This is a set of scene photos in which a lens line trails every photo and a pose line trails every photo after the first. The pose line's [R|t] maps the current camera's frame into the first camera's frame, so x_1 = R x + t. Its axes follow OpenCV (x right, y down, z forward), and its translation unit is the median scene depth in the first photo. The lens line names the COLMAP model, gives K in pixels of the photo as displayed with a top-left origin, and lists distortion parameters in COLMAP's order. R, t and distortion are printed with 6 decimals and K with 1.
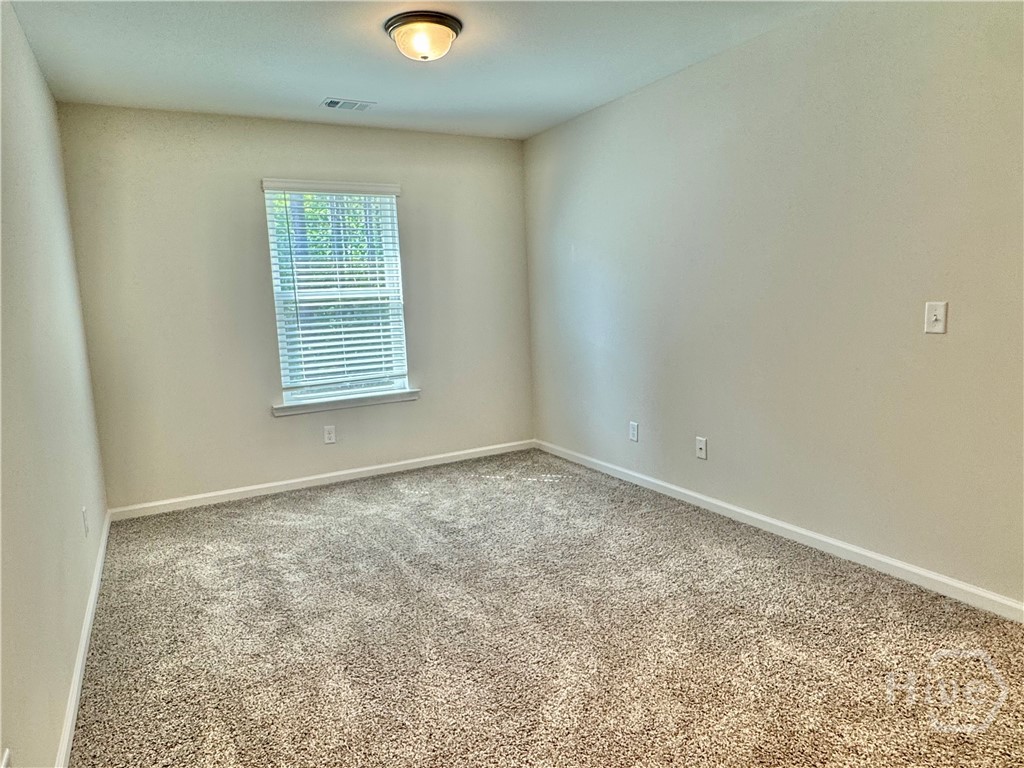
lens RADIAL K [[654.5, 0, 516.8], [0, 654.5, 362.9], [0, 0, 1]] dist [0.016009, -0.008201]
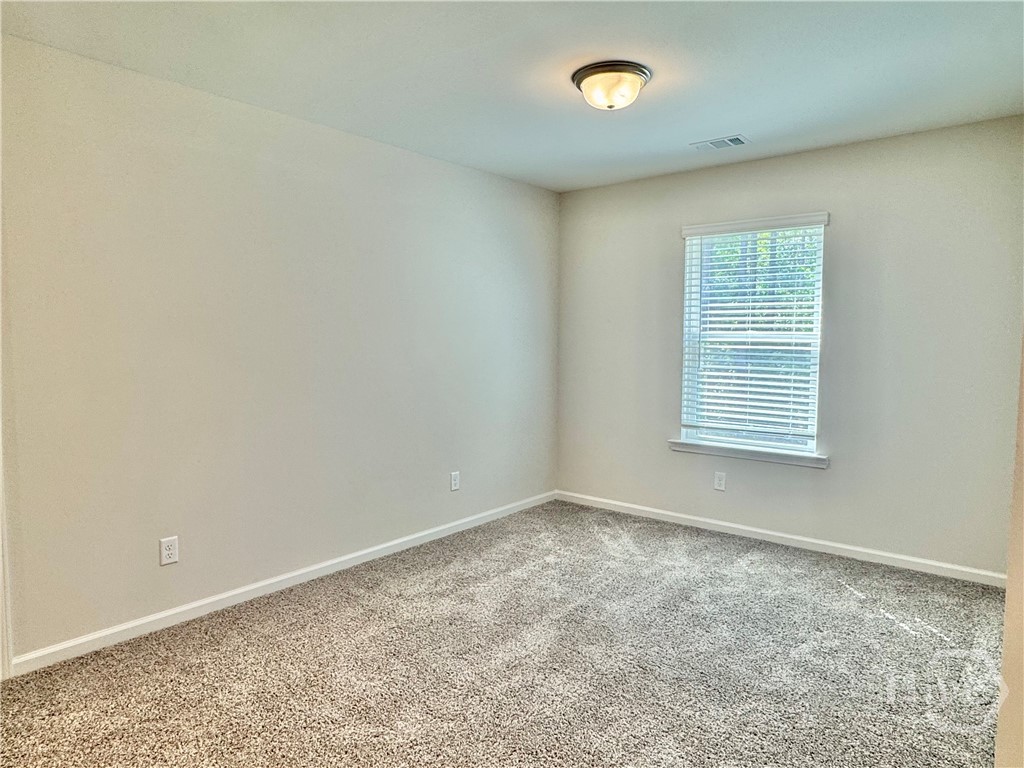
lens RADIAL K [[654.5, 0, 515.5], [0, 654.5, 365.3], [0, 0, 1]] dist [0.016009, -0.008201]
pose [[0.379844, 0.085940, -0.921050, 0.480717], [-0.123687, 0.991453, 0.041500, -0.063780], [0.916744, 0.098158, 0.387227, 0.334569]]
